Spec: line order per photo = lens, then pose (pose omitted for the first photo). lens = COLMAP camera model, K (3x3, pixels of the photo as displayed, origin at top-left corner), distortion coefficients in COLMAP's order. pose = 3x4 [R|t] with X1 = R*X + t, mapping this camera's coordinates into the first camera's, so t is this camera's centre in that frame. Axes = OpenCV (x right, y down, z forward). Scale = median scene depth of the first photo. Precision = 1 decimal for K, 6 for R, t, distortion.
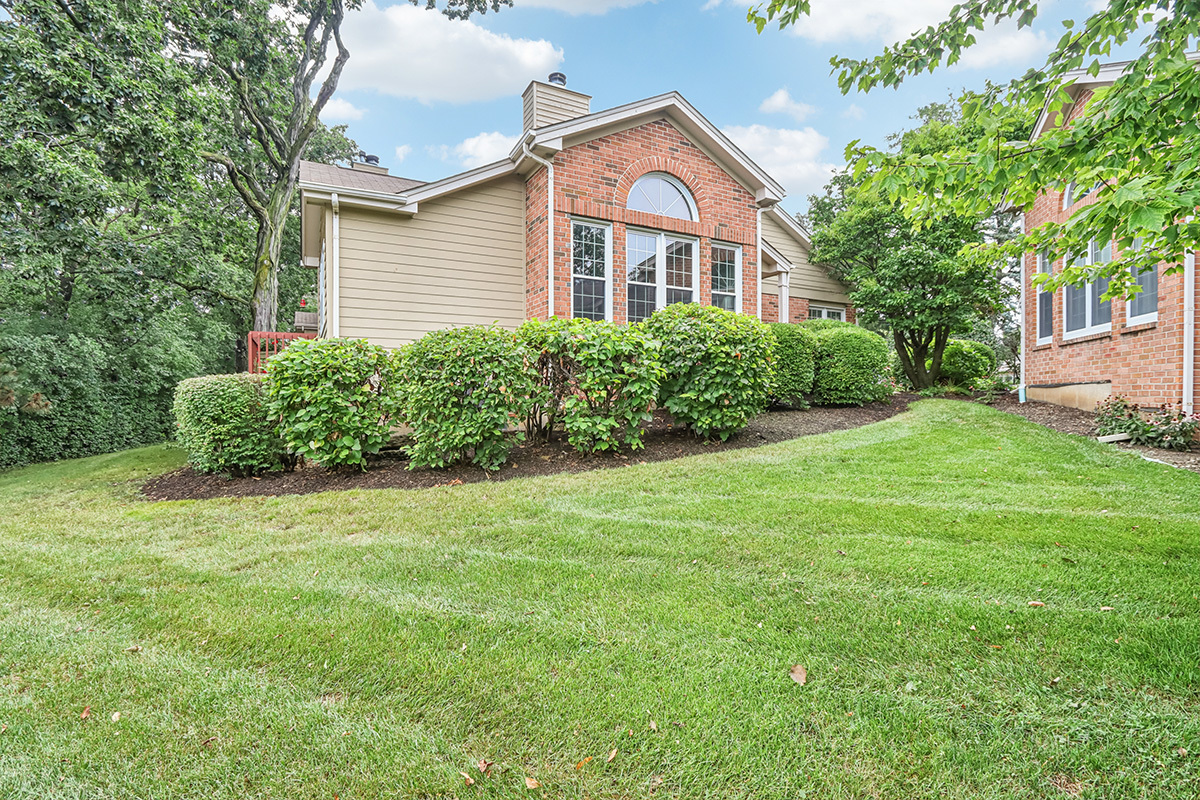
lens RADIAL K [[565.5, 0, 599.6], [0, 565.5, 403.5], [0, 0, 1]] dist [-0.008013, 0.000299]
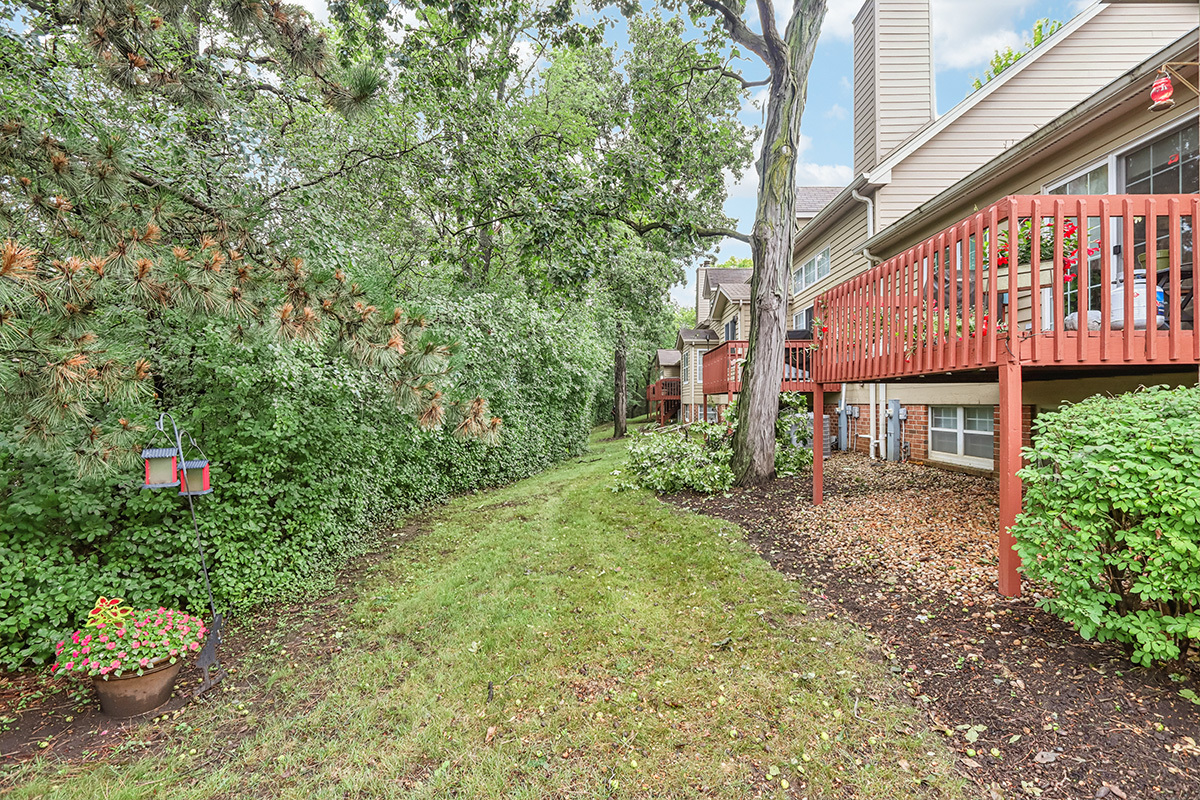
lens RADIAL K [[561.9, 0, 599.3], [0, 561.9, 408.3], [0, 0, 1]] dist [-0.010369, 0.000903]
pose [[0.875790, 0.004075, -0.482675, -0.778942], [-0.003142, 0.999991, 0.002742, -0.013731], [0.482682, -0.000885, 0.875795, 0.722207]]
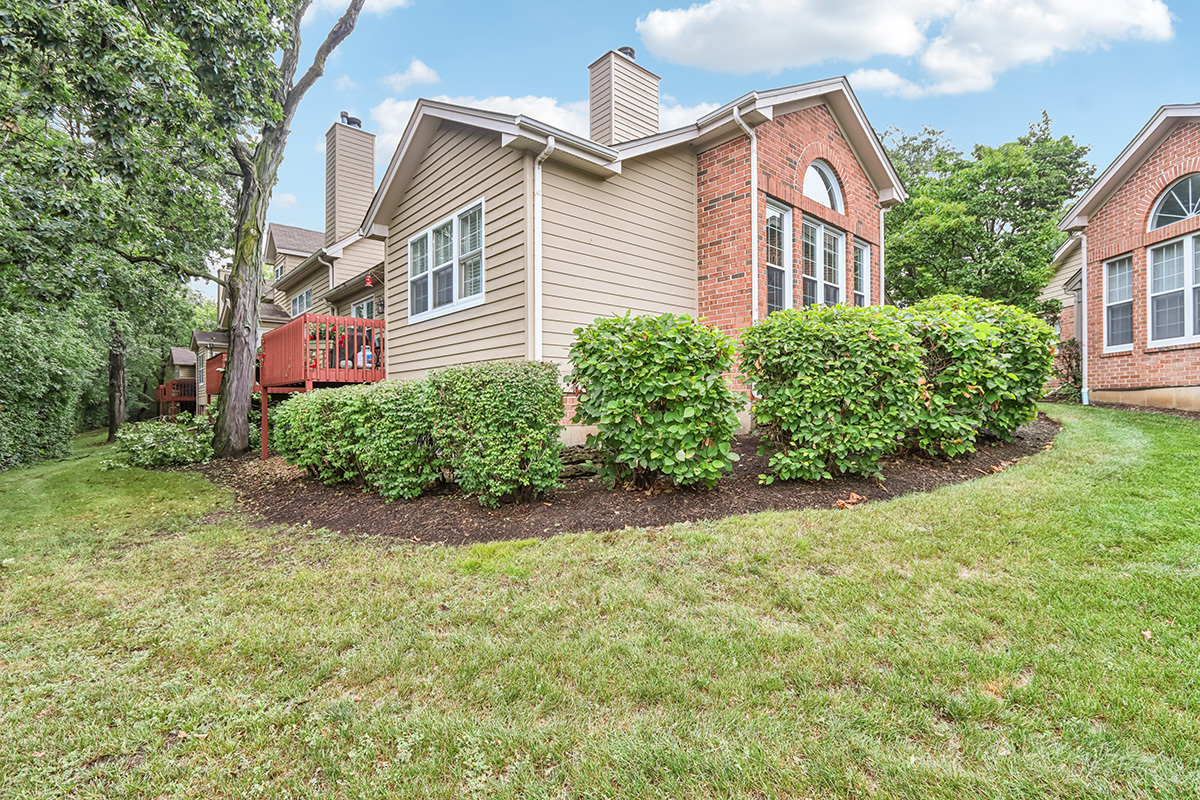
lens RADIAL K [[561.9, 0, 599.3], [0, 561.9, 408.3], [0, 0, 1]] dist [-0.010369, 0.000903]
pose [[0.971243, -0.002287, 0.238081, -0.484374], [0.003686, 0.999978, -0.005432, 0.008880], [-0.238063, 0.006153, 0.971230, 0.186214]]
